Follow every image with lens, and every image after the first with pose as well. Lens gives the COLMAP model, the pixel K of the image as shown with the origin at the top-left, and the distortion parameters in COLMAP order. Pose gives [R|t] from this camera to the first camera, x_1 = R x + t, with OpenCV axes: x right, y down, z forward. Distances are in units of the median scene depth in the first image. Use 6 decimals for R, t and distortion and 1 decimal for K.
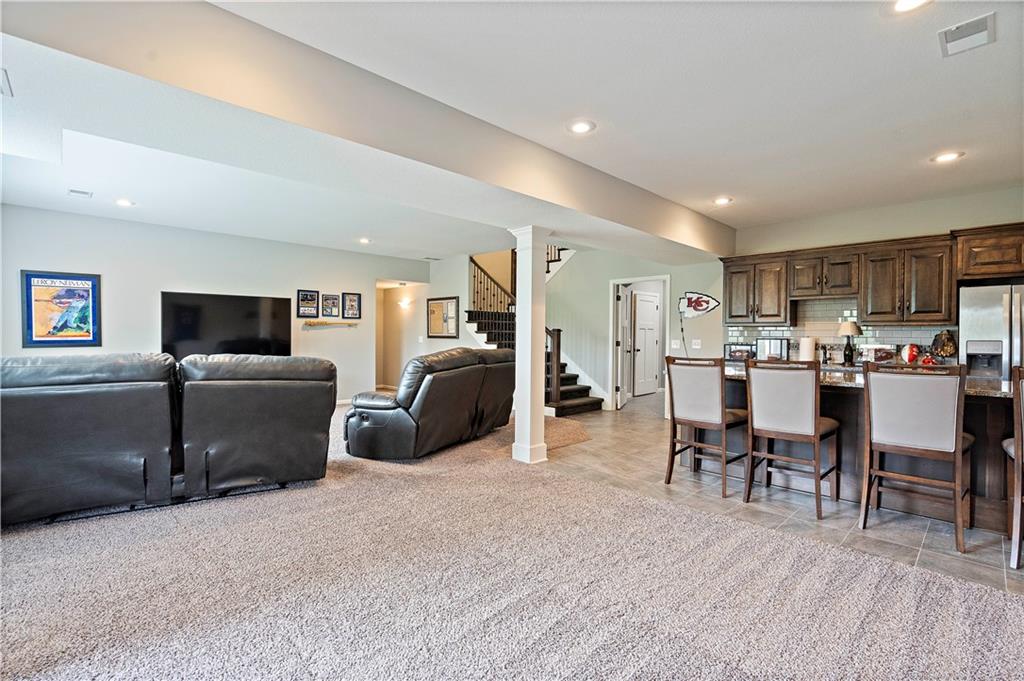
lens RADIAL K [[469.9, 0, 504.9], [0, 469.9, 341.7], [0, 0, 1]] dist [-0.003294, -0.000593]
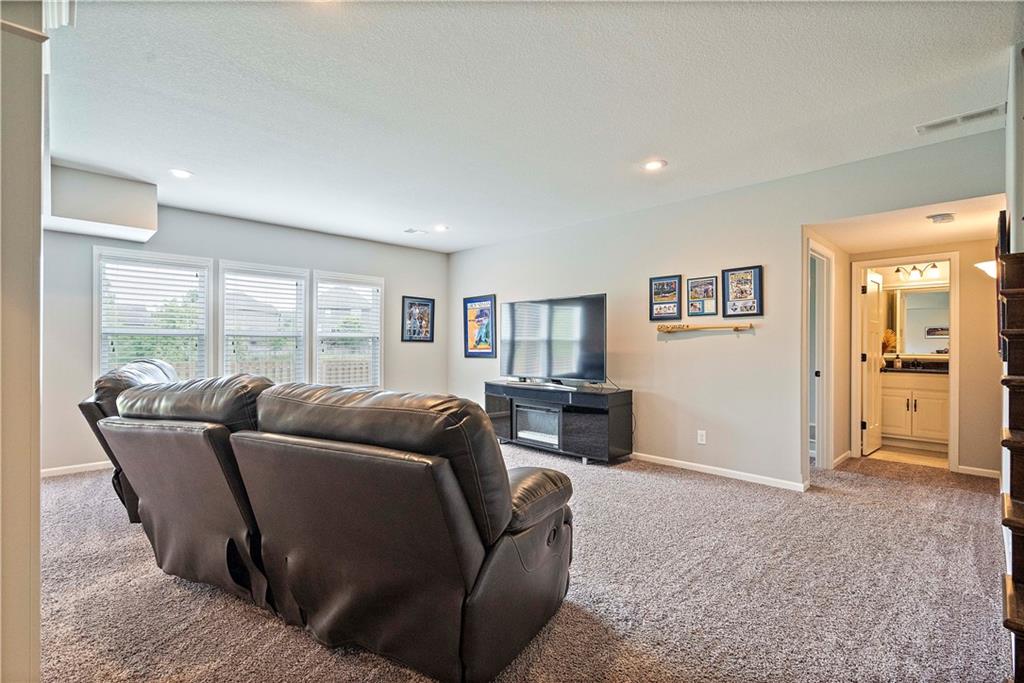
lens RADIAL K [[469.9, 0, 512.1], [0, 469.9, 341.8], [0, 0, 1]] dist [-0.003294, -0.000593]
pose [[0.010636, -0.010891, -0.999884, 0.201006], [-0.014035, 0.999841, -0.011040, -0.012842], [0.999845, 0.014151, 0.010481, 0.786123]]
